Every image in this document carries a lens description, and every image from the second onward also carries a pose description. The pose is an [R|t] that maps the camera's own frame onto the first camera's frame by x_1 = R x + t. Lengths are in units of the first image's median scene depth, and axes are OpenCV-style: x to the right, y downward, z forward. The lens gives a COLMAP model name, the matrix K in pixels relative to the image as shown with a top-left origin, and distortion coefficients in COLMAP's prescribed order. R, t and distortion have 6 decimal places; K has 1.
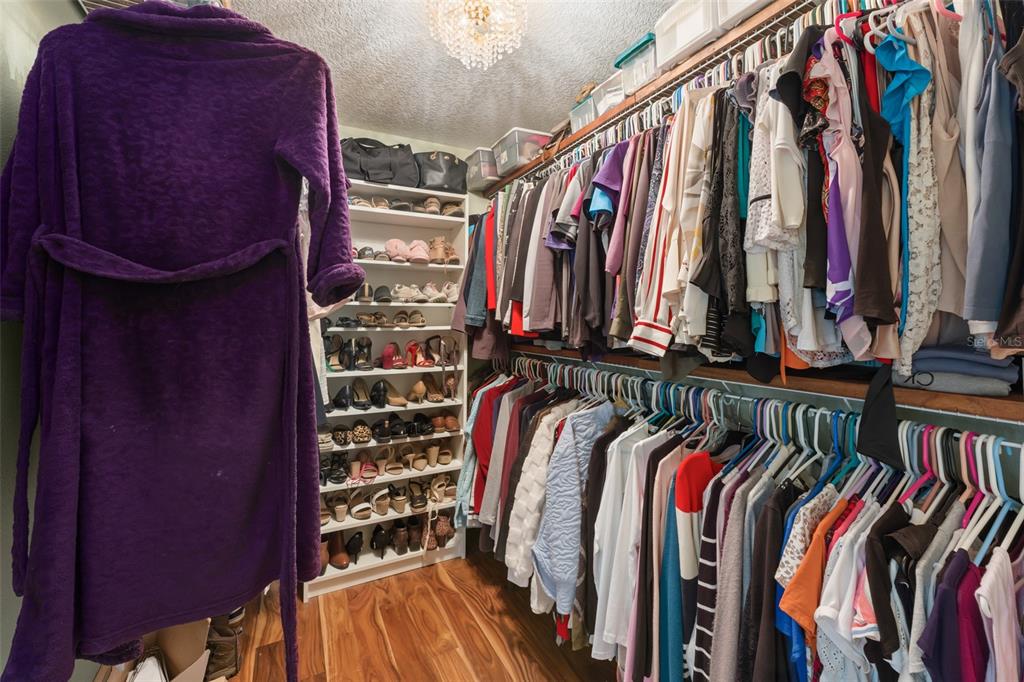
lens RADIAL K [[411.5, 0, 511.7], [0, 411.5, 311.7], [0, 0, 1]] dist [-0.001372, -0.000150]
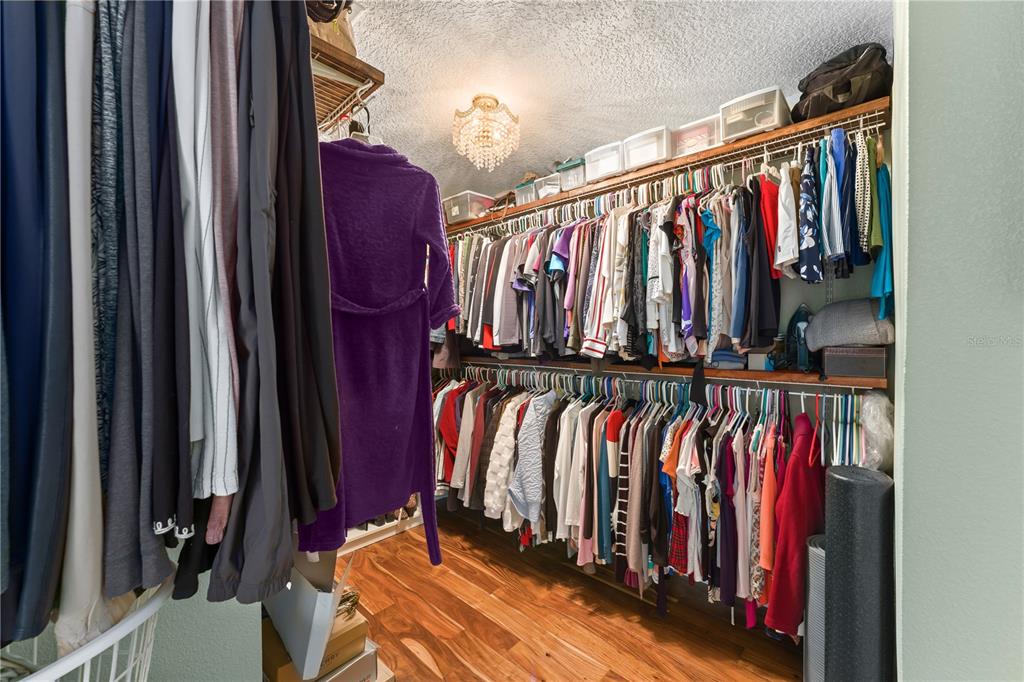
lens RADIAL K [[405.5, 0, 508.0], [0, 405.5, 340.0], [0, 0, 1]] dist [0.000844, 0.000241]
pose [[0.942650, -0.000616, 0.333783, -0.605819], [-0.007035, 0.999740, 0.021711, -0.005737], [-0.333710, -0.022814, 0.942400, -0.531808]]
